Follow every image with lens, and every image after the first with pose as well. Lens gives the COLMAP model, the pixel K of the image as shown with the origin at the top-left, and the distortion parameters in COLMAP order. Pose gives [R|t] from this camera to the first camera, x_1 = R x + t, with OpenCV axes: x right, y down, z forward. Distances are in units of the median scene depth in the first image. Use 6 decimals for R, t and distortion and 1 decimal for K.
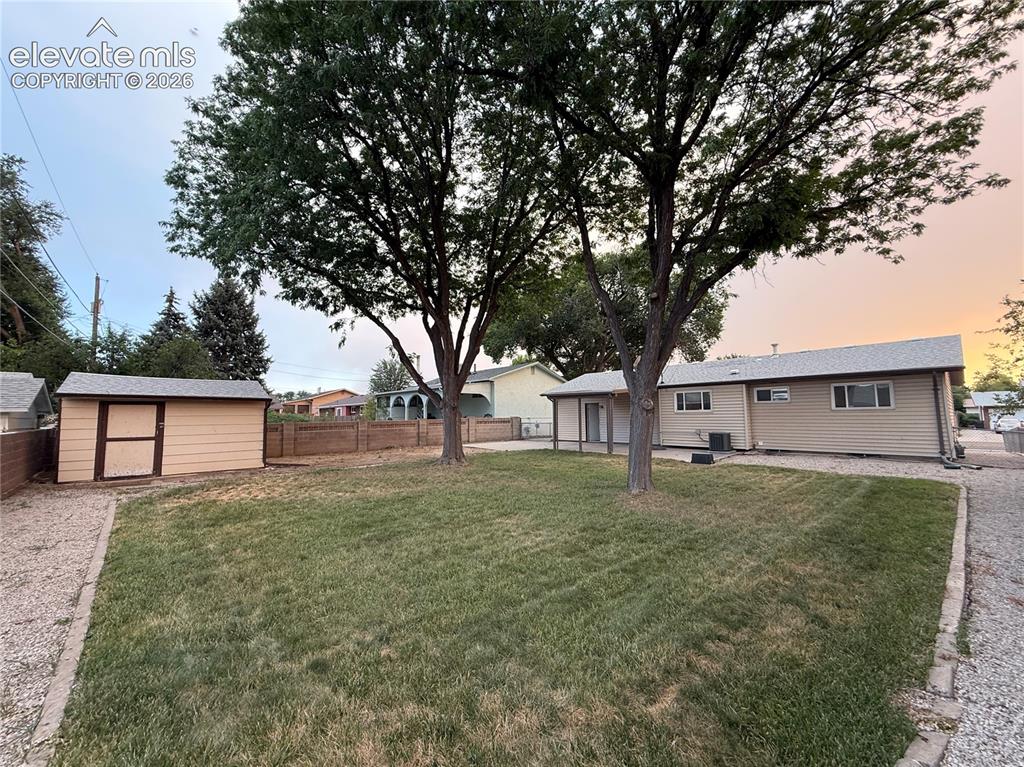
lens RADIAL K [[407.5, 0, 512.0], [0, 407.5, 383.5], [0, 0, 1]] dist [0.000478, 0.000022]
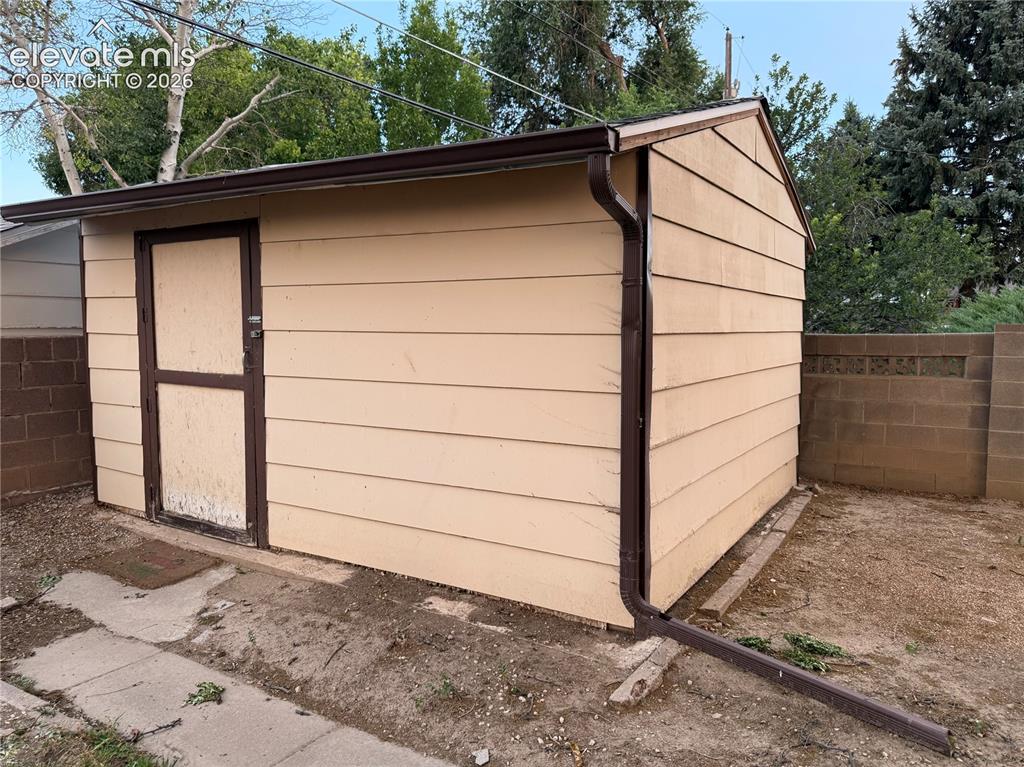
lens RADIAL K [[736.5, 0, 512.0], [0, 736.5, 383.5], [0, 0, 1]] dist [0.002960, 0.000651]
pose [[0.290341, 0.090751, -0.952610, -0.310947], [0.067787, 0.991041, 0.115073, 0.069586], [0.954519, -0.097985, 0.281588, 0.734830]]
